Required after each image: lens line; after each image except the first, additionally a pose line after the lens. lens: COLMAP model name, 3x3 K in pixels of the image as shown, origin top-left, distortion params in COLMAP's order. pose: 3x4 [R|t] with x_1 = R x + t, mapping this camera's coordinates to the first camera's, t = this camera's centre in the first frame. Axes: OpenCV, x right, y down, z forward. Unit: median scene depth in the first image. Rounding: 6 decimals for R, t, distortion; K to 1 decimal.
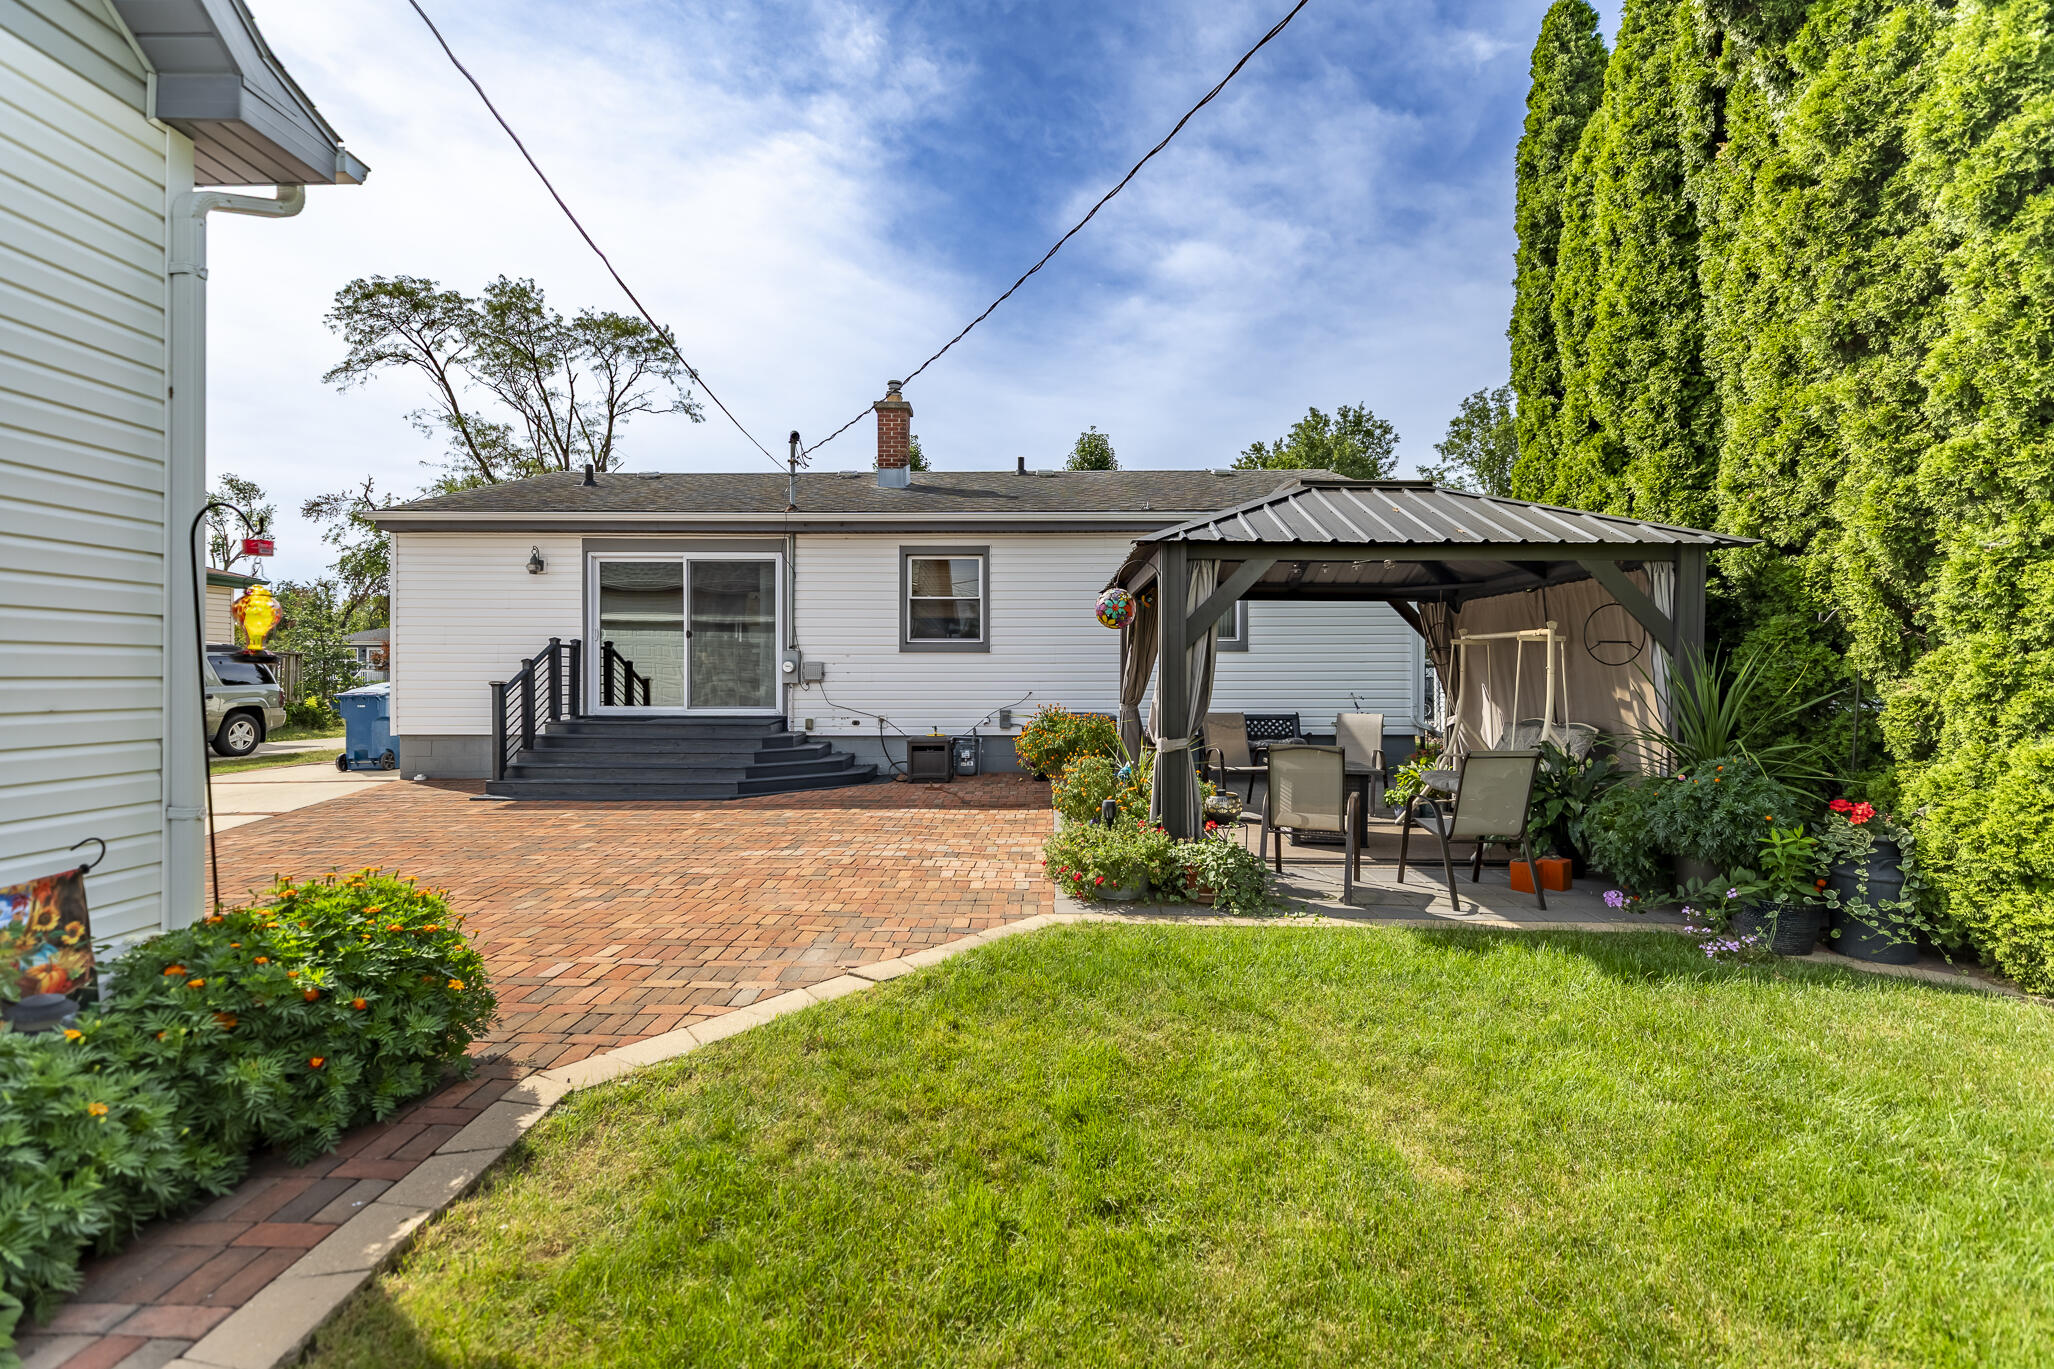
lens RADIAL K [[912.0, 0, 1033.1], [0, 912.0, 678.1], [0, 0, 1]] dist [0.020698, -0.008444]
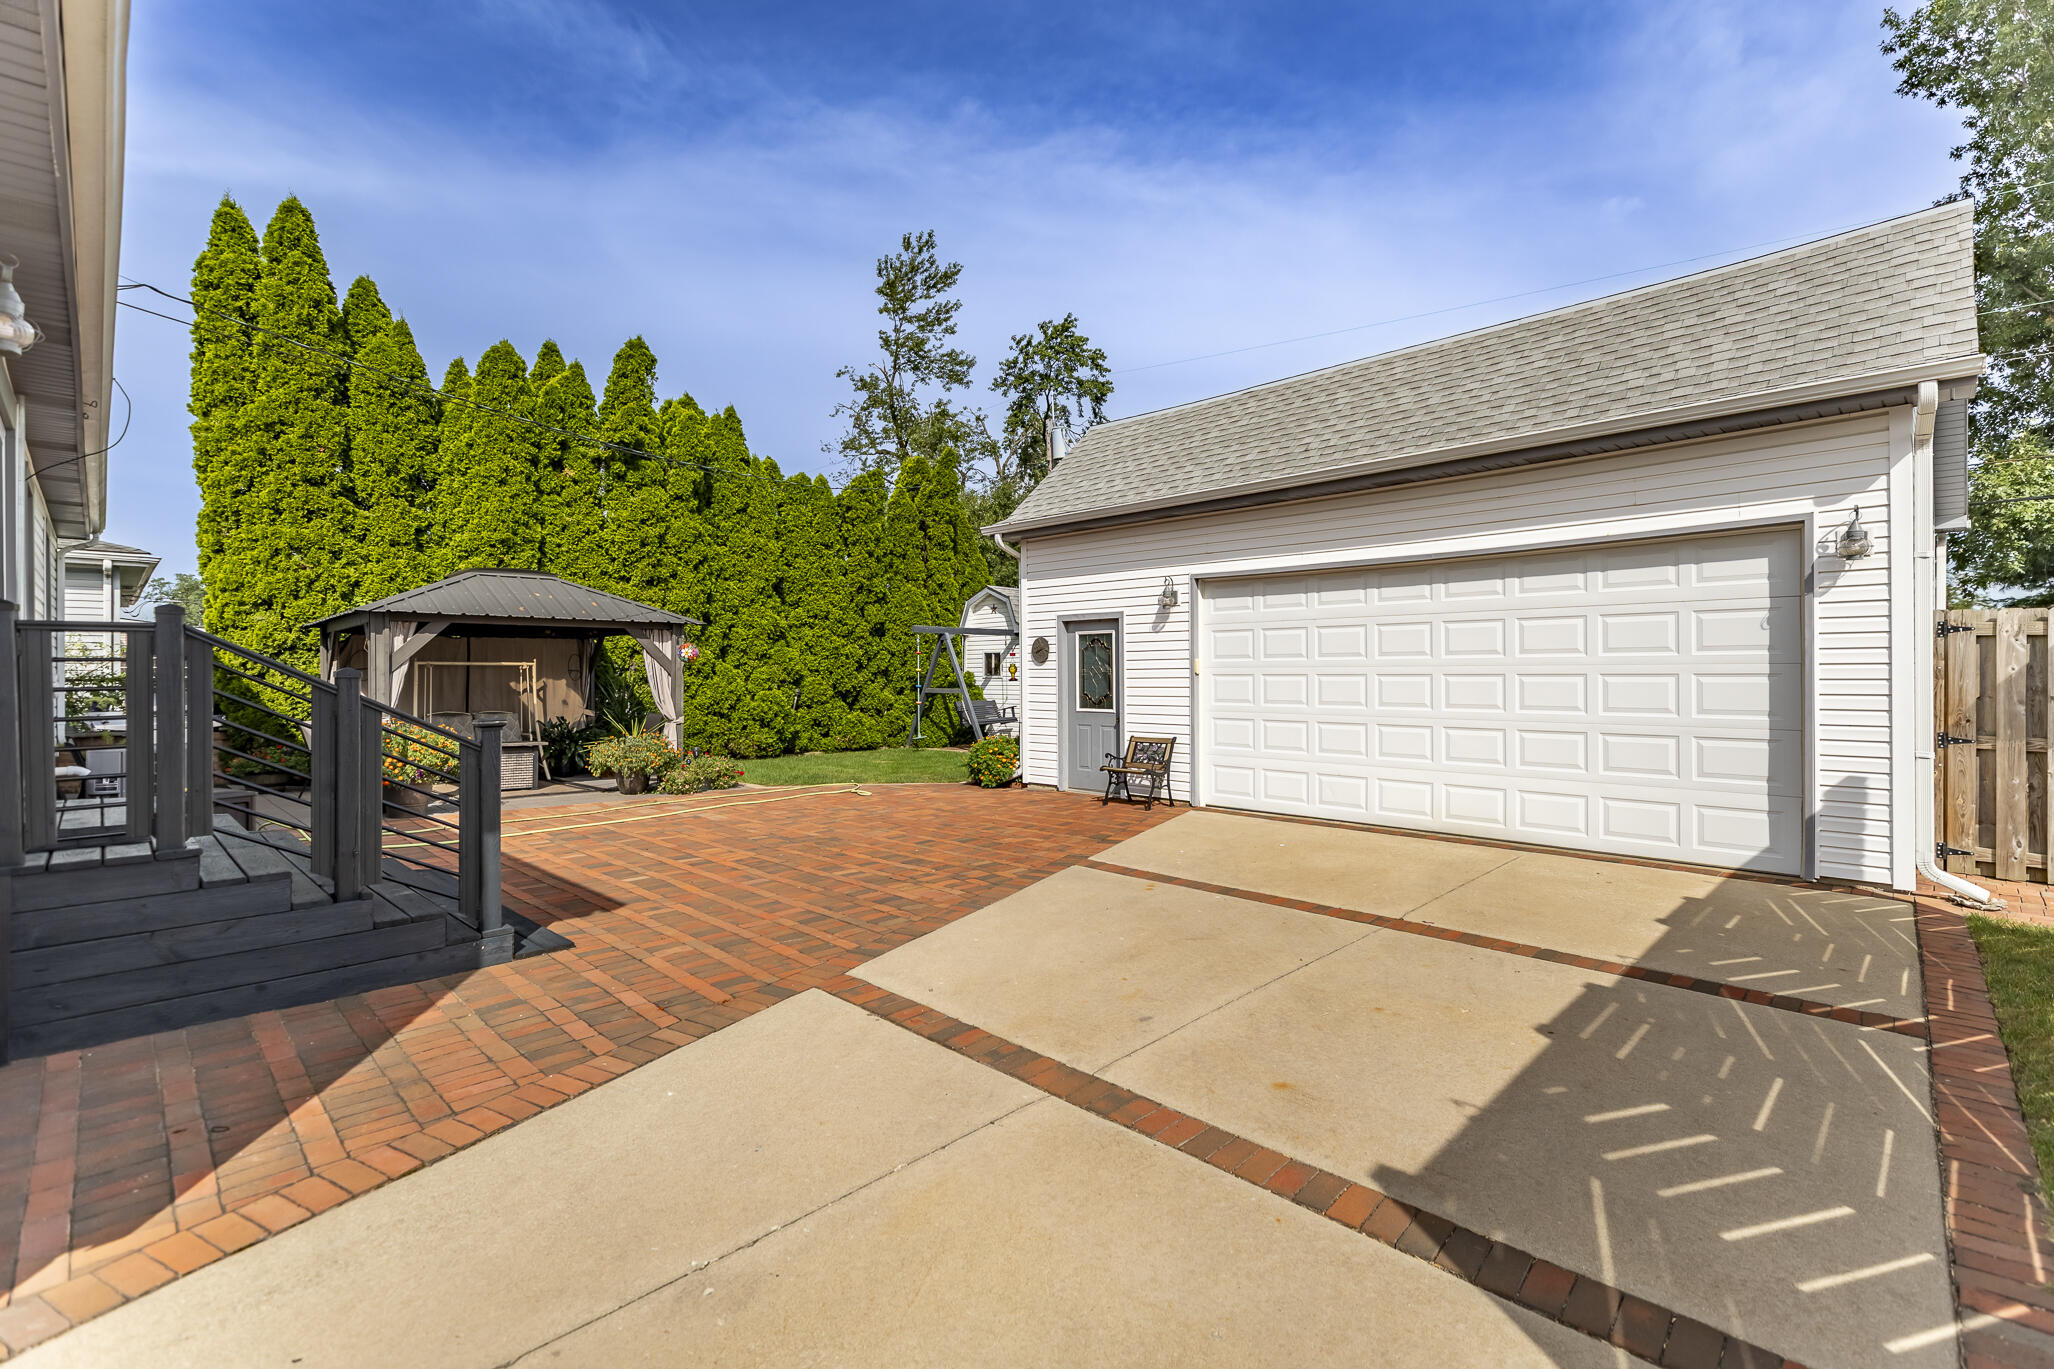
lens RADIAL K [[912.0, 0, 1034.8], [0, 912.0, 674.3], [0, 0, 1]] dist [0.020698, -0.008444]
pose [[-0.719085, 0.003178, 0.694915, -1.283816], [0.009199, 0.999945, 0.004946, -0.021949], [-0.694862, 0.009949, -0.719075, 1.320973]]
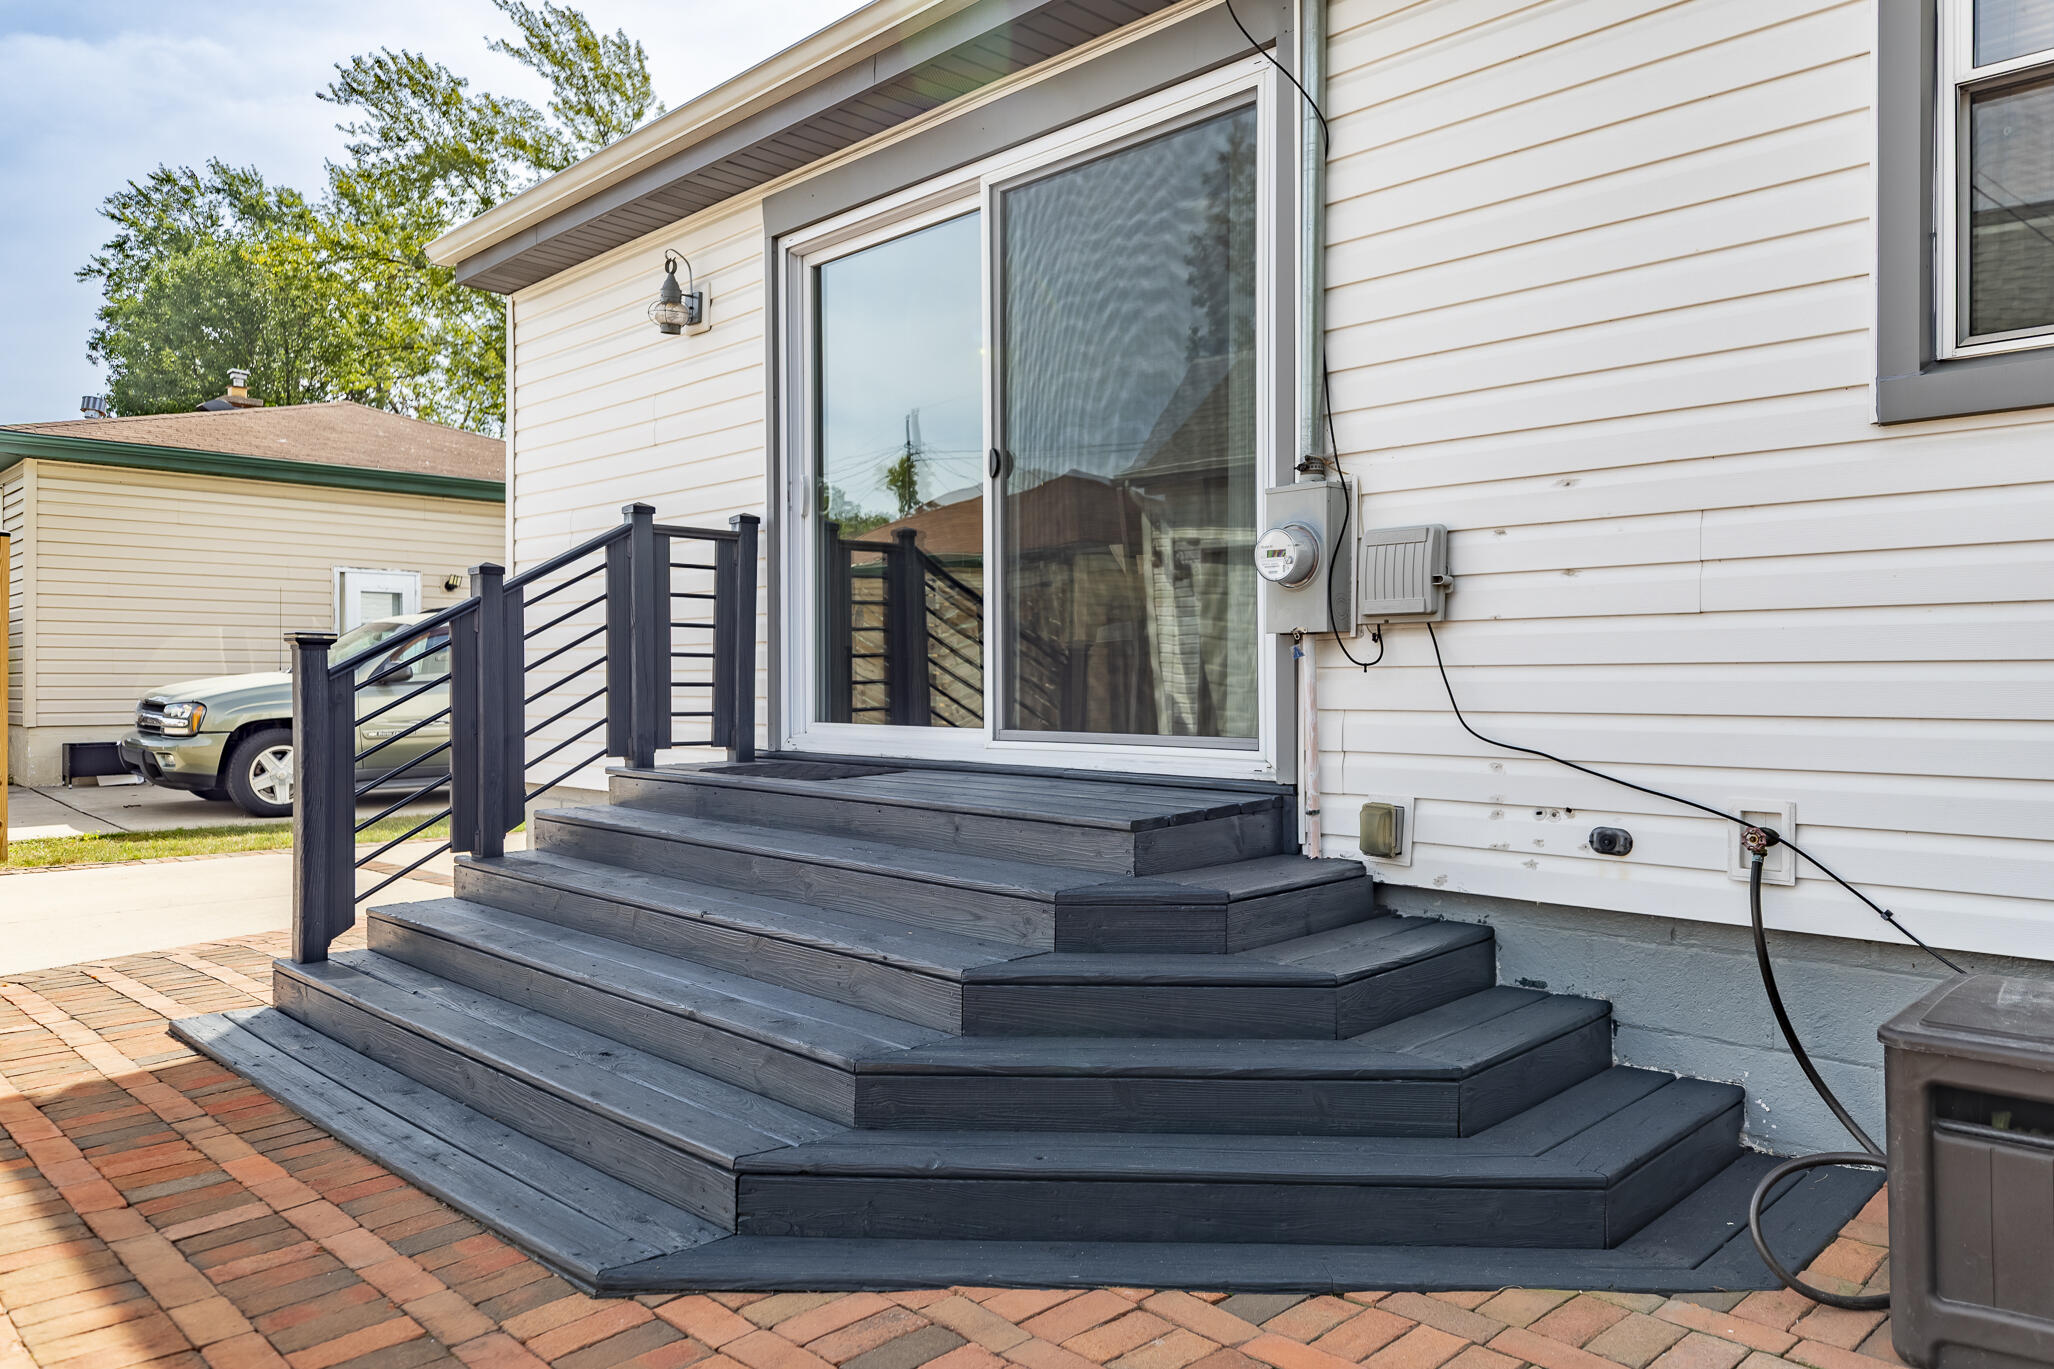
lens RADIAL K [[1403.1, 0, 1033.3], [0, 1403.1, 676.3], [0, 0, 1]] dist [0.011071, 0.003295]
pose [[0.715037, -0.002349, -0.699083, -0.107393], [-0.000286, 0.999993, -0.003652, 0.022442], [0.699087, 0.002811, 0.715031, 0.968917]]
